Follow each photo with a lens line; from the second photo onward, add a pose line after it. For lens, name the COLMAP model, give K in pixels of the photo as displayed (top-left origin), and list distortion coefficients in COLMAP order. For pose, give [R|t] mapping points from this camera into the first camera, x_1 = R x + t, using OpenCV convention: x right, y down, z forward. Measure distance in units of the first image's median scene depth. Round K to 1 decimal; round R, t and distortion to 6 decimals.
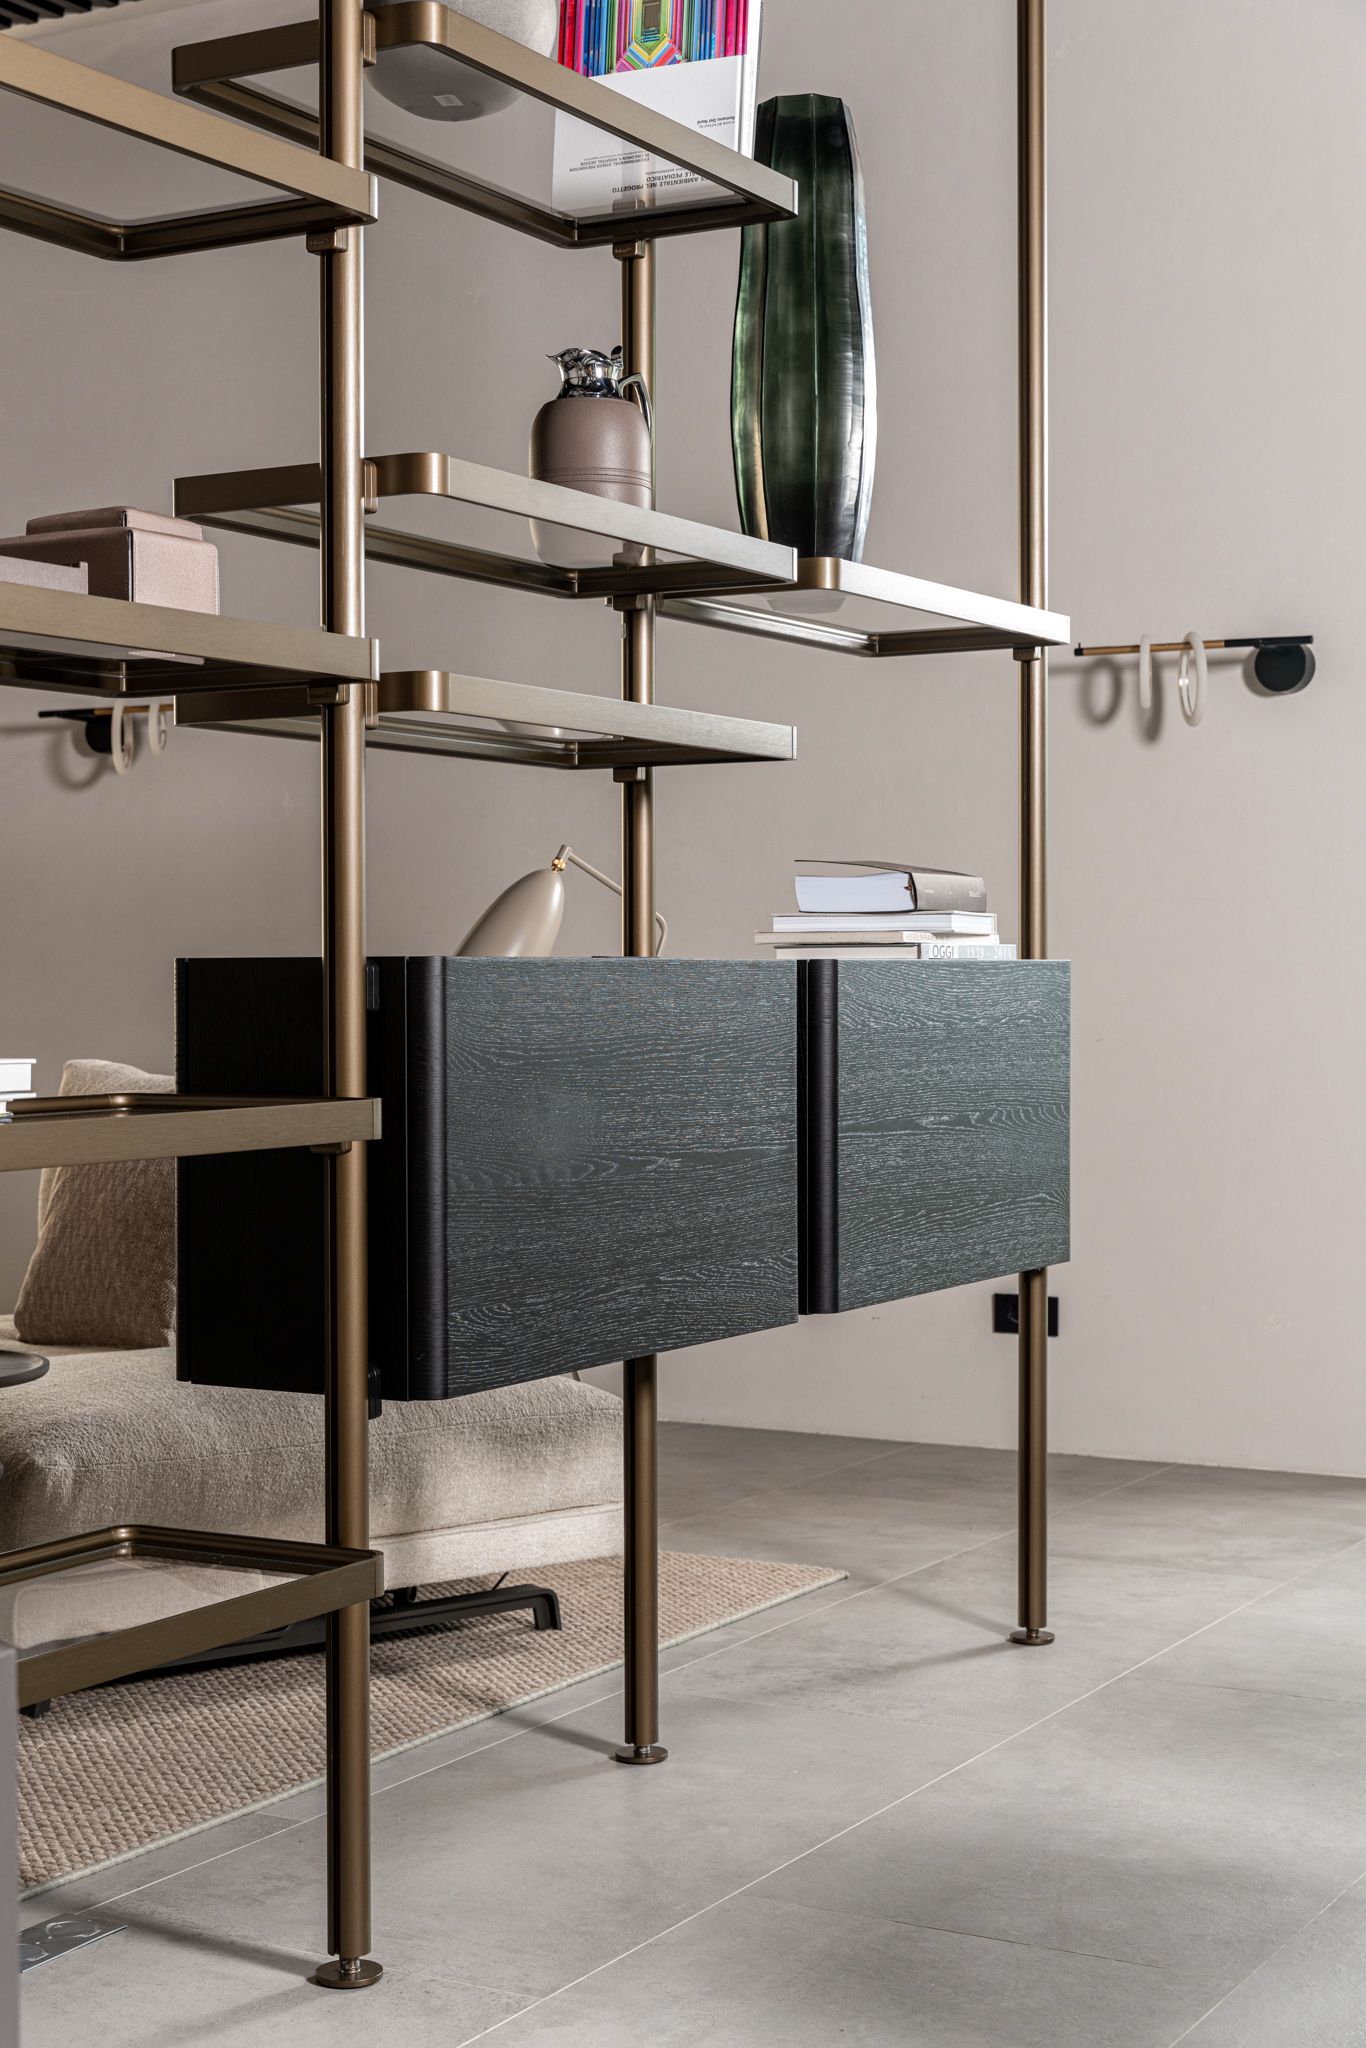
lens RADIAL K [[2986.3, 0, 678.4], [0, 2986.3, 1139.5], [0, 0, 1]] dist [0.010403, -0.043993]
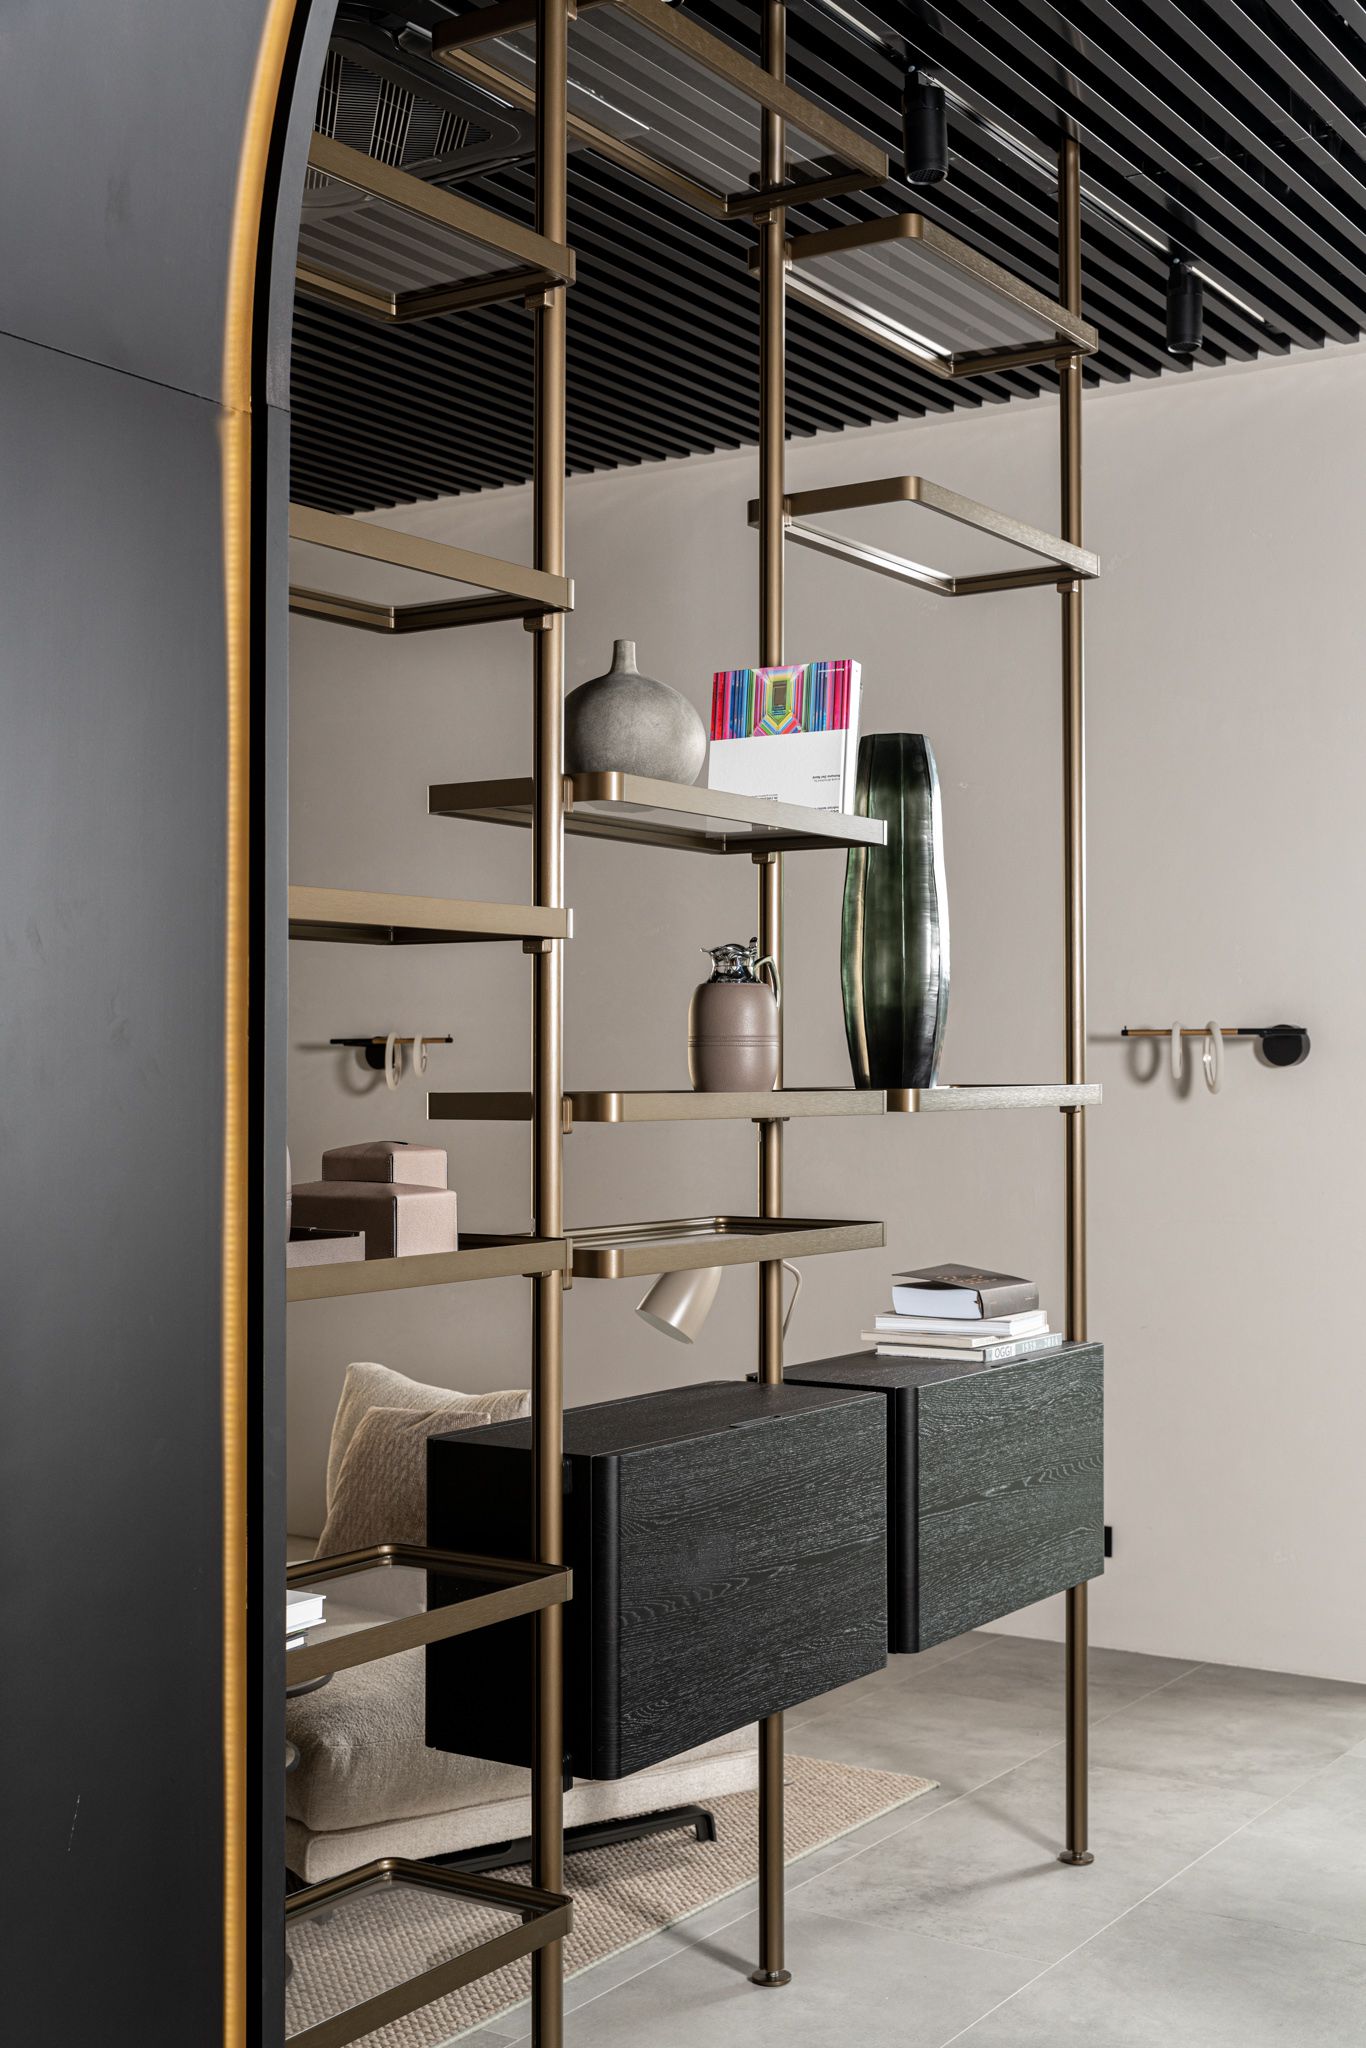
lens RADIAL K [[2422.8, 0, 672.5], [0, 2422.8, 1127.1], [0, 0, 1]] dist [-0.003545, 0.036304]
pose [[0.997558, 0.000905, -0.069833, 0.018571], [-0.003222, 0.999448, -0.033061, -0.136124], [0.069764, 0.033205, 0.997011, -0.091016]]
